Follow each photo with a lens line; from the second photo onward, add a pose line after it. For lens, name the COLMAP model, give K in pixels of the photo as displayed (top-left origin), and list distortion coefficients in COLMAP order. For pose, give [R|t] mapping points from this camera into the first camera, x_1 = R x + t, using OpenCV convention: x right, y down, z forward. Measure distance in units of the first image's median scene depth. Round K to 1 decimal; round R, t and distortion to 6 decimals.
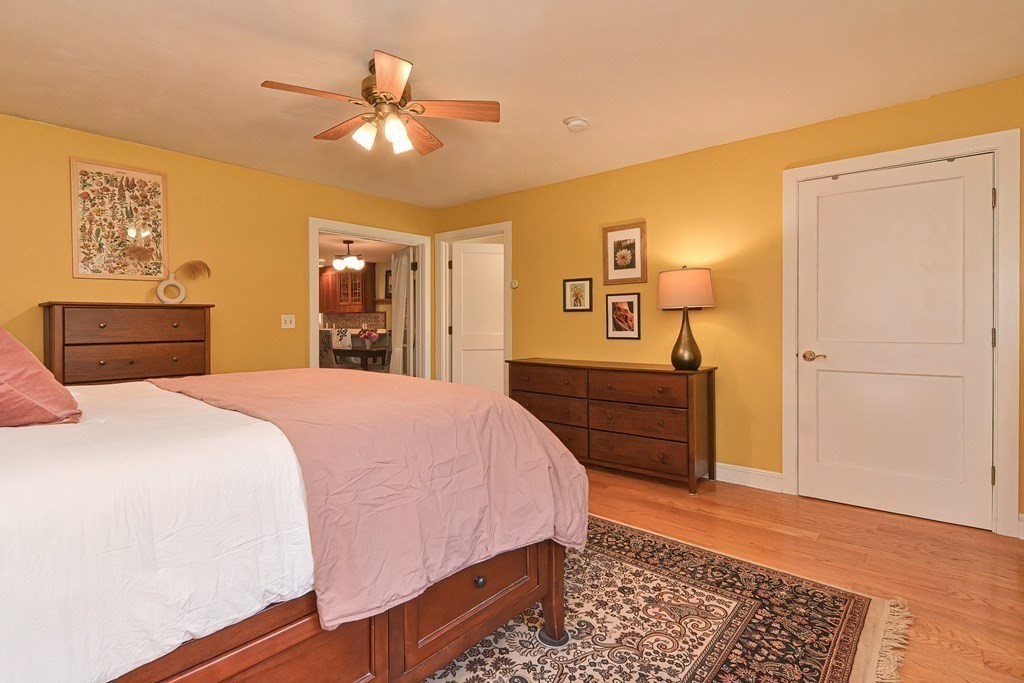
lens RADIAL K [[495.3, 0, 509.4], [0, 495.3, 329.3], [0, 0, 1]] dist [0.000635, -0.000477]
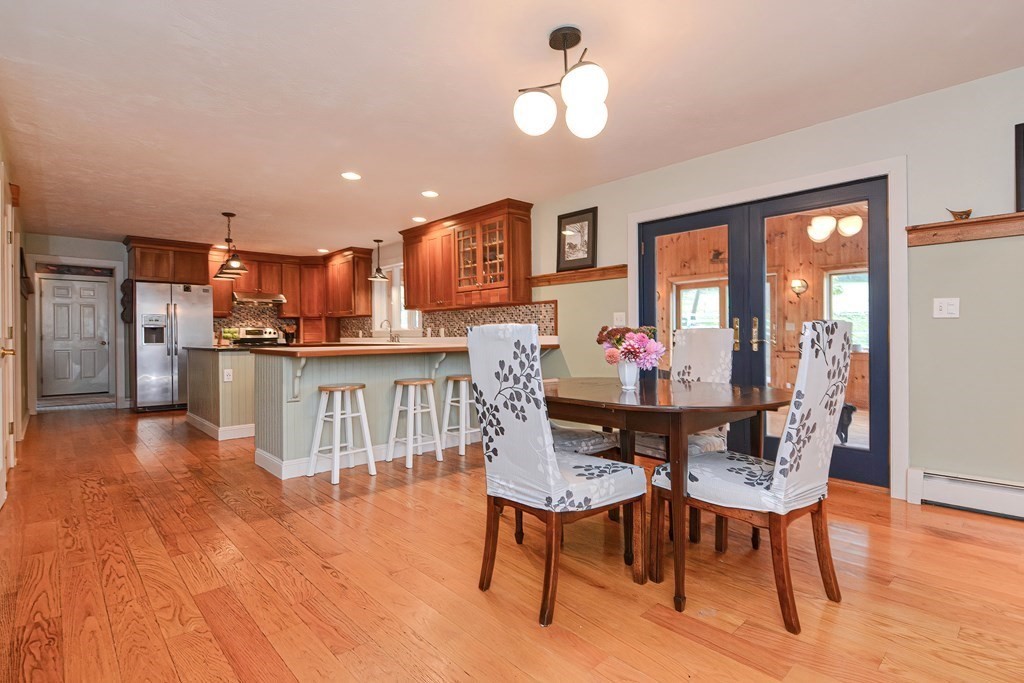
lens RADIAL K [[492.8, 0, 507.4], [0, 492.8, 338.6], [0, 0, 1]] dist [0.002756, -0.000287]
pose [[0.991535, -0.007787, -0.129608, -0.233950], [0.007975, 0.999968, 0.000928, 0.000594], [0.129597, -0.001954, 0.991565, 0.515173]]
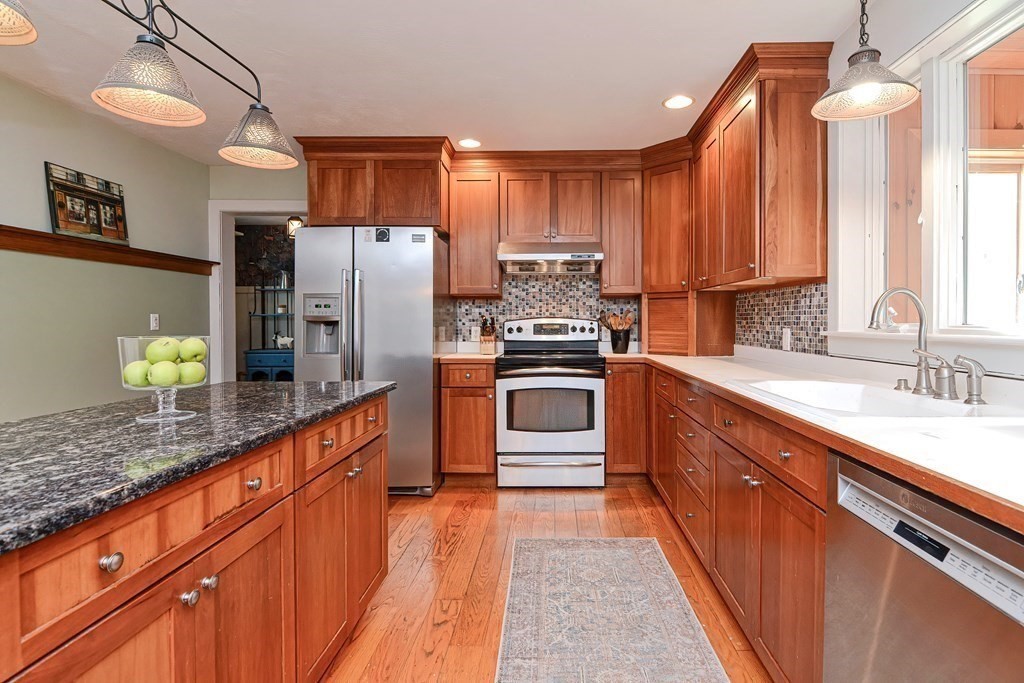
lens RADIAL K [[512.9, 0, 545.8], [0, 512.9, 327.1], [0, 0, 1]] dist [0.000512, -0.000106]
pose [[0.621967, 0.006197, -0.783019, -0.434642], [-0.000199, 0.999970, 0.007756, -0.015623], [0.783043, -0.004669, 0.621950, 0.992926]]
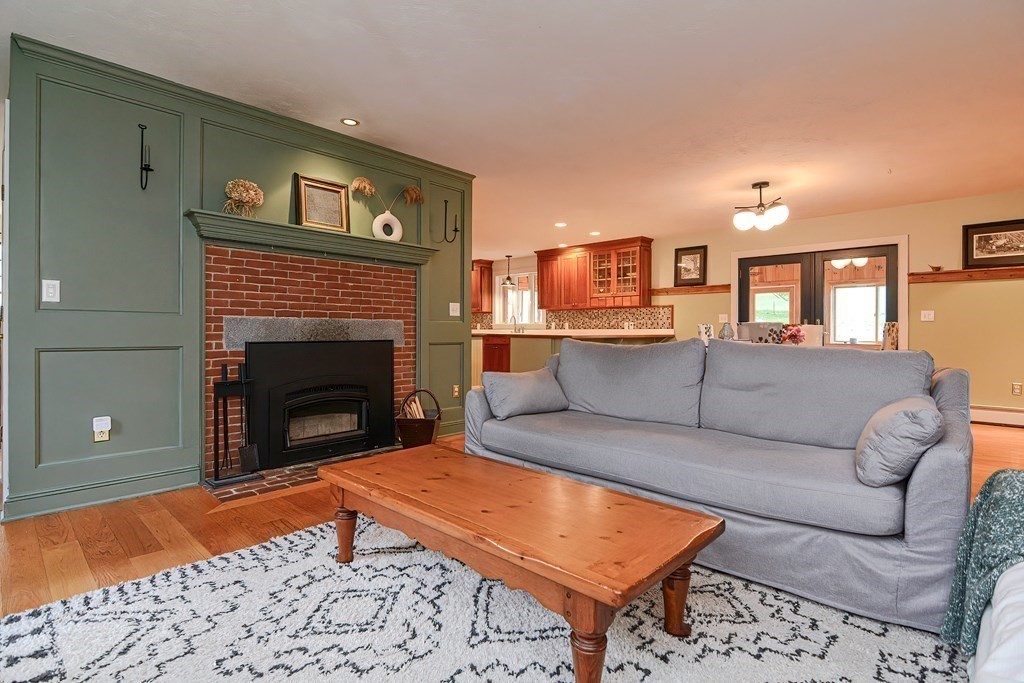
lens RADIAL K [[500.6, 0, 506.0], [0, 500.6, 334.3], [0, 0, 1]] dist [-0.004137, -0.001177]
pose [[0.997627, 0.004939, -0.068676, -0.436814], [-0.004856, 0.999987, 0.001375, 0.006235], [0.068682, -0.001038, 0.997638, 0.260565]]
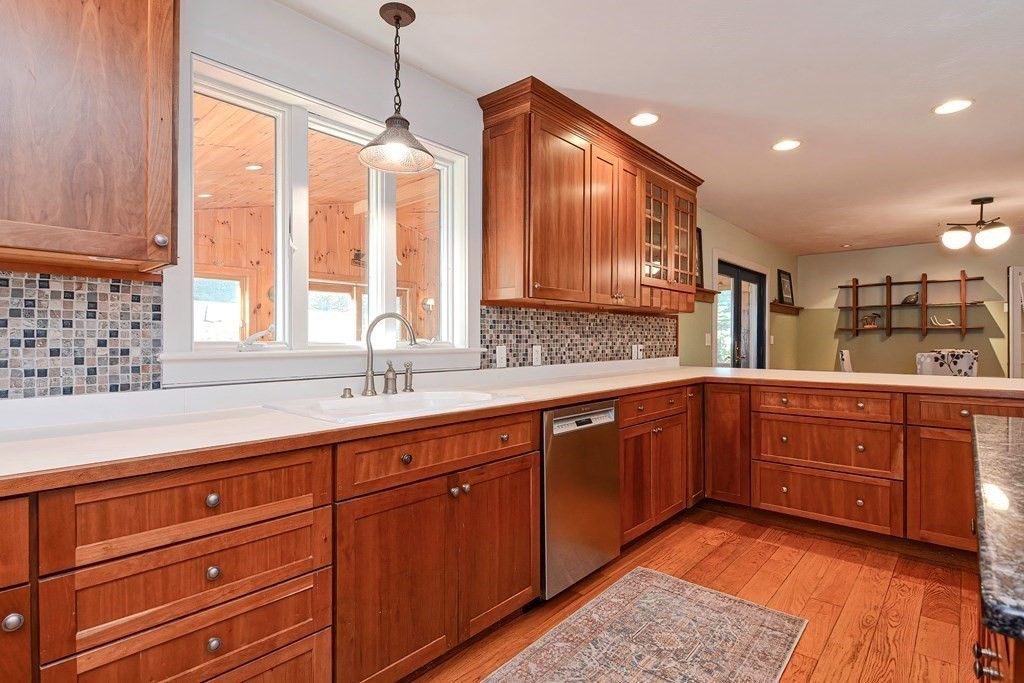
lens RADIAL K [[501.5, 0, 512.0], [0, 501.5, 341.5], [0, 0, 1]] dist [-0.000330, -0.001700]
pose [[0.039838, -0.004637, 0.999195, -0.671915], [0.002671, 0.999986, 0.004535, -0.016179], [-0.999203, 0.002488, 0.039850, 1.111698]]
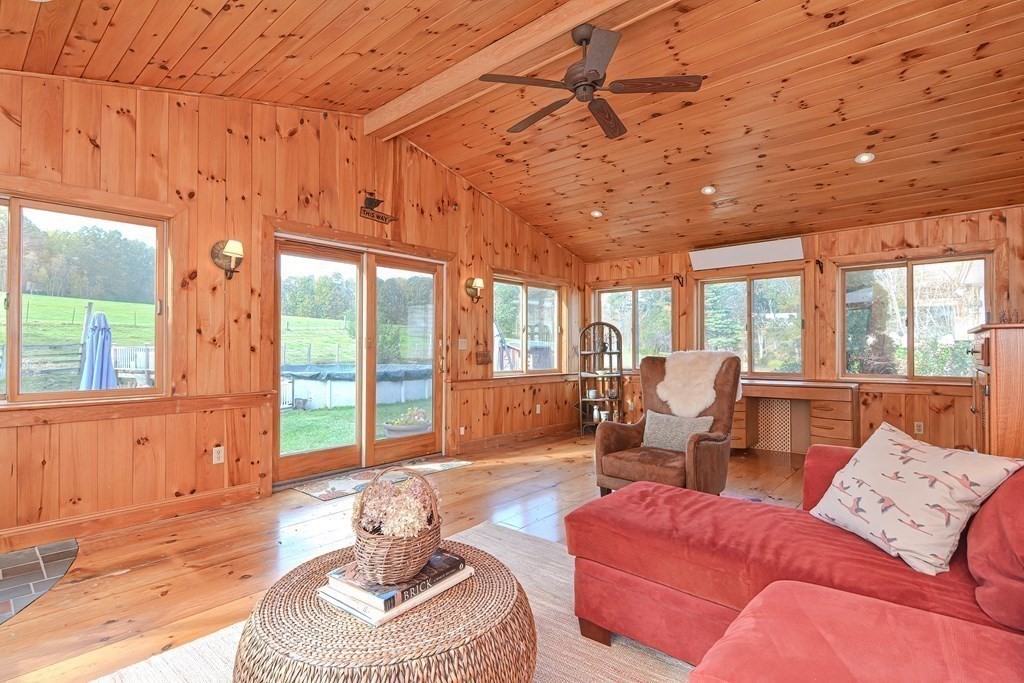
lens RADIAL K [[501.5, 0, 512.0], [0, 501.5, 341.5], [0, 0, 1]] dist [-0.000330, -0.001700]
pose [[0.024181, 0.011476, 0.999642, -0.418002], [0.005682, 0.999916, -0.011617, -0.009324], [-0.999691, 0.005961, 0.024114, 1.218116]]
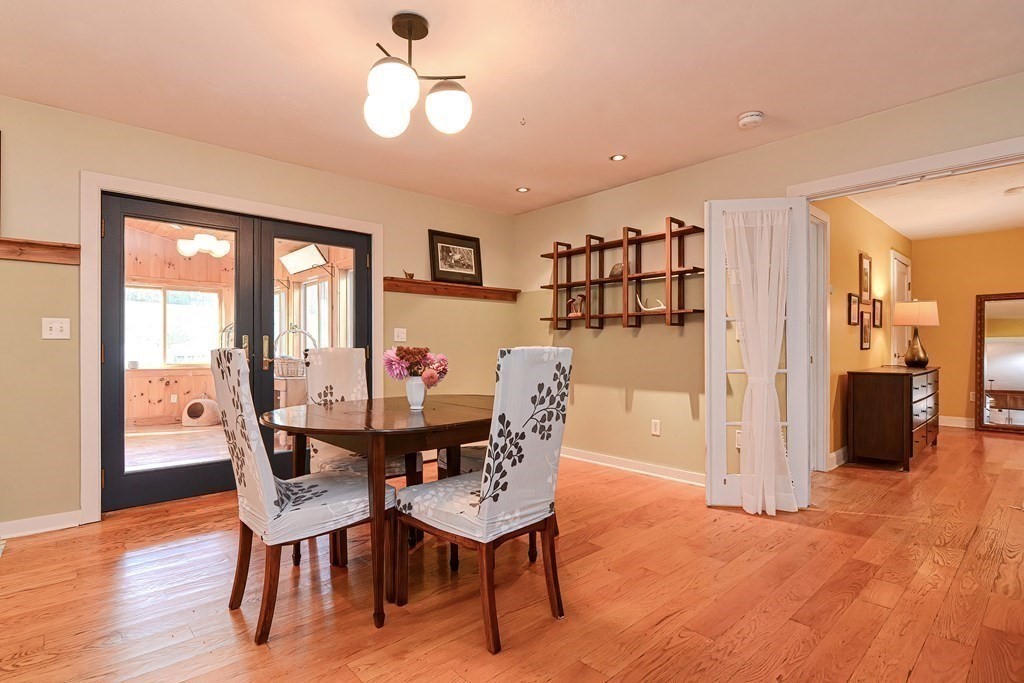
lens RADIAL K [[498.7, 0, 508.1], [0, 498.7, 346.4], [0, 0, 1]] dist [-0.002695, -0.000441]
pose [[0.133745, 0.000179, 0.991016, -0.425944], [0.003534, 0.999994, -0.000658, -0.004235], [-0.991010, 0.003590, 0.133743, 0.669946]]
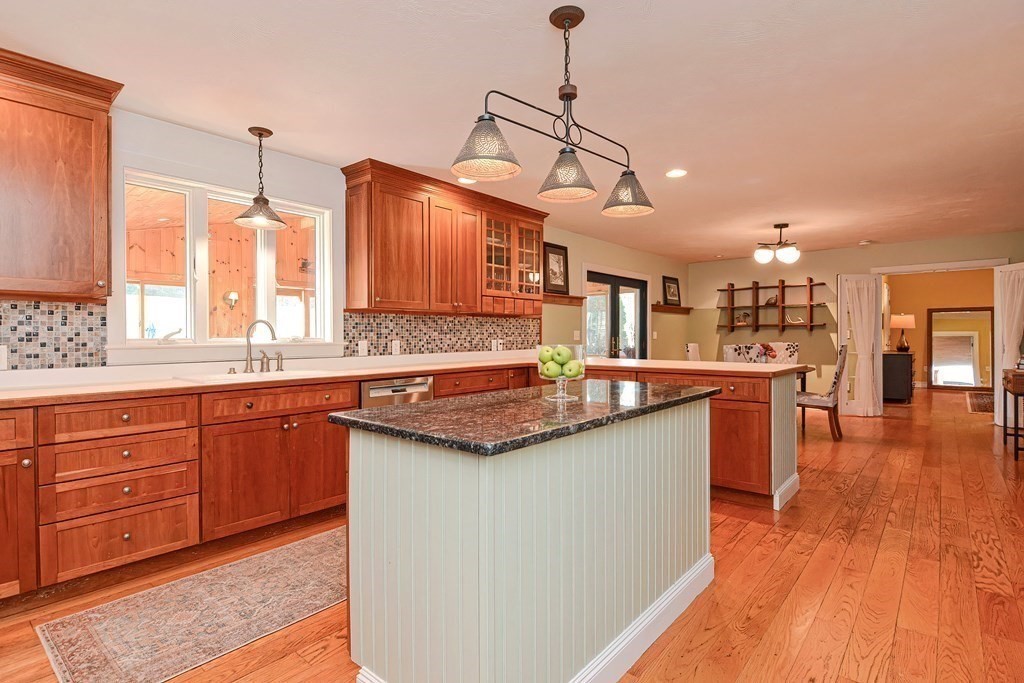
lens RADIAL K [[496.6, 0, 510.9], [0, 496.6, 340.8], [0, 0, 1]] dist [0.001741, -0.000532]
pose [[0.017157, -0.011094, 0.999791, -0.774512], [0.006550, 0.999918, 0.010983, -0.016003], [-0.999831, 0.006360, 0.017228, 1.013604]]
